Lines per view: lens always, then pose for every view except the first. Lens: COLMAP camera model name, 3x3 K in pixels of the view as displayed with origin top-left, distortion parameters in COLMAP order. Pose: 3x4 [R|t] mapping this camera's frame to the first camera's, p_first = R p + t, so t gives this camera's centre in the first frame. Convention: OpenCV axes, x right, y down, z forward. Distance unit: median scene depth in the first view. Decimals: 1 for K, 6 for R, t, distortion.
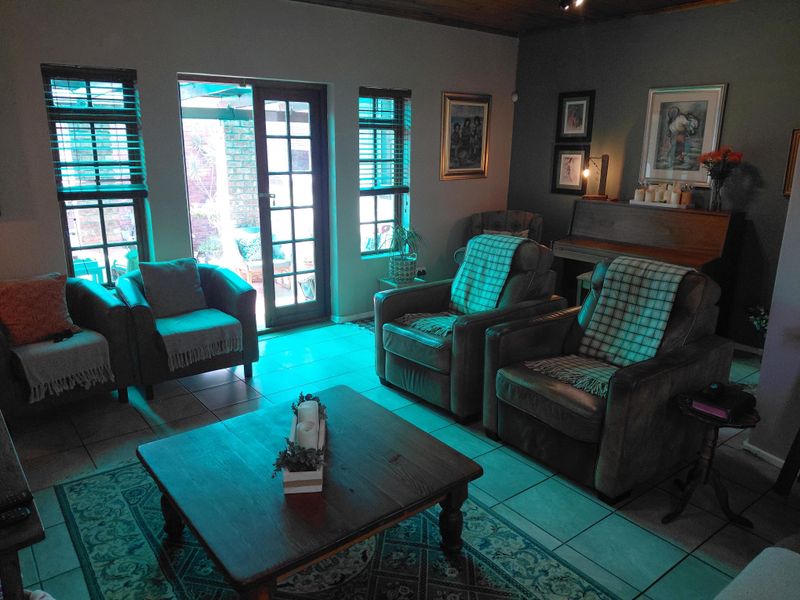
lens RADIAL K [[591.4, 0, 400.0], [0, 591.4, 300.0], [0, 0, 1]] dist [0.081974, -0.135294]
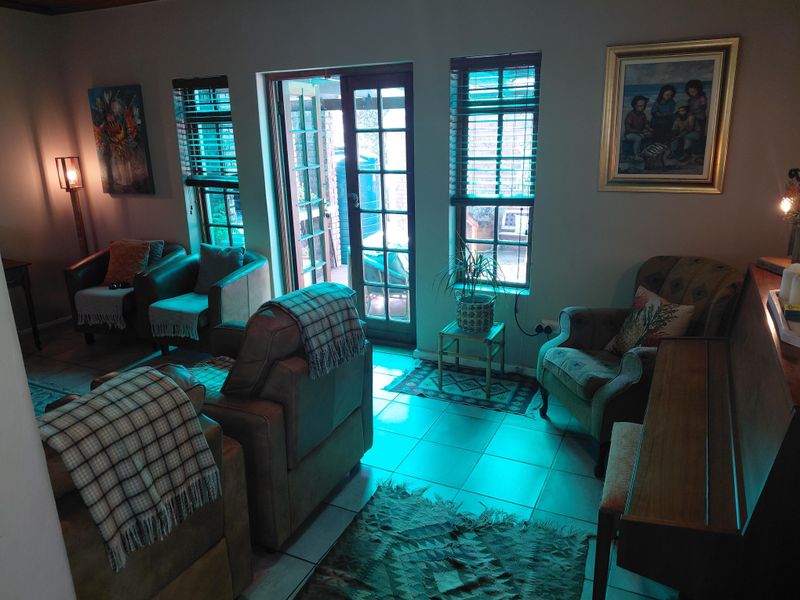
lens RADIAL K [[591.4, 0, 400.0], [0, 591.4, 300.0], [0, 0, 1]] dist [0.081974, -0.135294]
pose [[0.454170, 0.233014, -0.859904, 0.596958], [-0.202194, 0.966964, 0.155234, -0.165939], [0.867668, 0.103365, 0.486280, 0.598654]]
